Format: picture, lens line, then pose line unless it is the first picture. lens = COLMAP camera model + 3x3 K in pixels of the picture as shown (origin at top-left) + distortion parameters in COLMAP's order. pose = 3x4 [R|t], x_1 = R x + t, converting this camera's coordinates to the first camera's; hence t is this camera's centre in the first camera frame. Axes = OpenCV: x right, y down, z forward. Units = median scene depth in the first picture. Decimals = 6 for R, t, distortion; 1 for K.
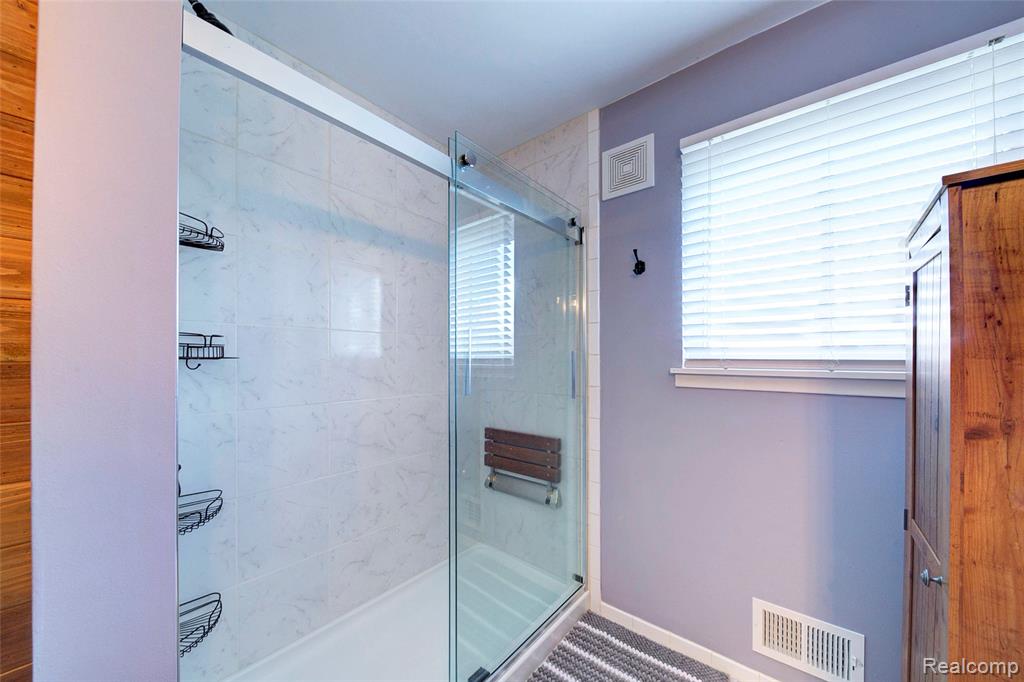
lens RADIAL K [[354.7, 0, 509.3], [0, 354.7, 360.3], [0, 0, 1]] dist [0.002144, -0.002878]
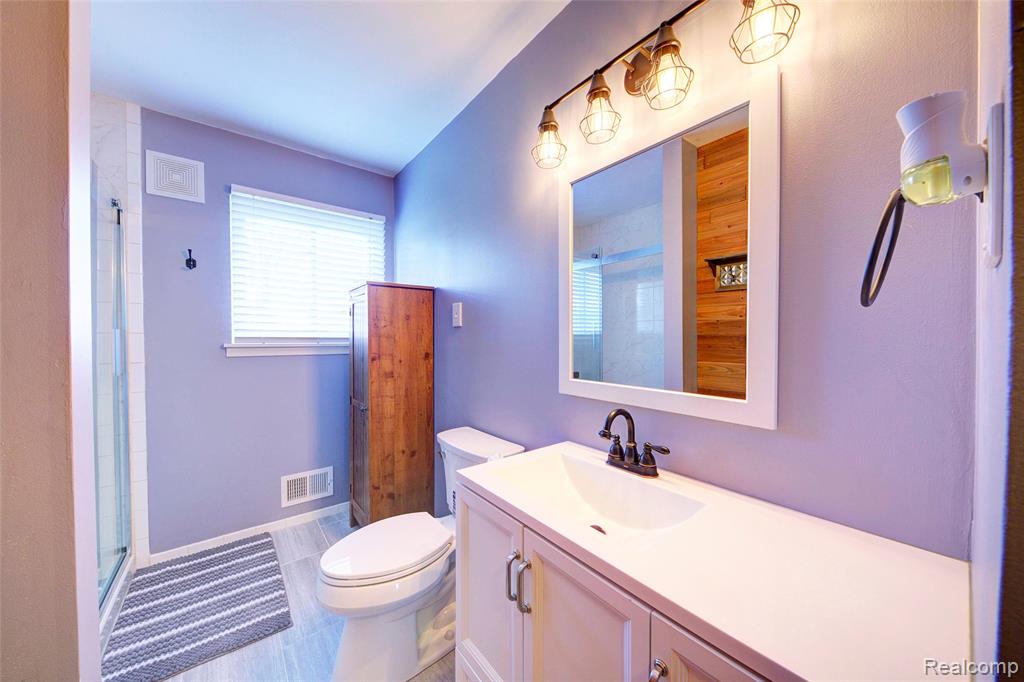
lens RADIAL K [[354.7, 0, 511.3], [0, 354.7, 341.8], [0, 0, 1]] dist [0.002144, -0.002878]
pose [[0.189545, -0.006717, 0.981849, -0.721114], [0.004128, 0.999973, 0.006044, 0.012910], [-0.981863, 0.002907, 0.189568, -0.381942]]
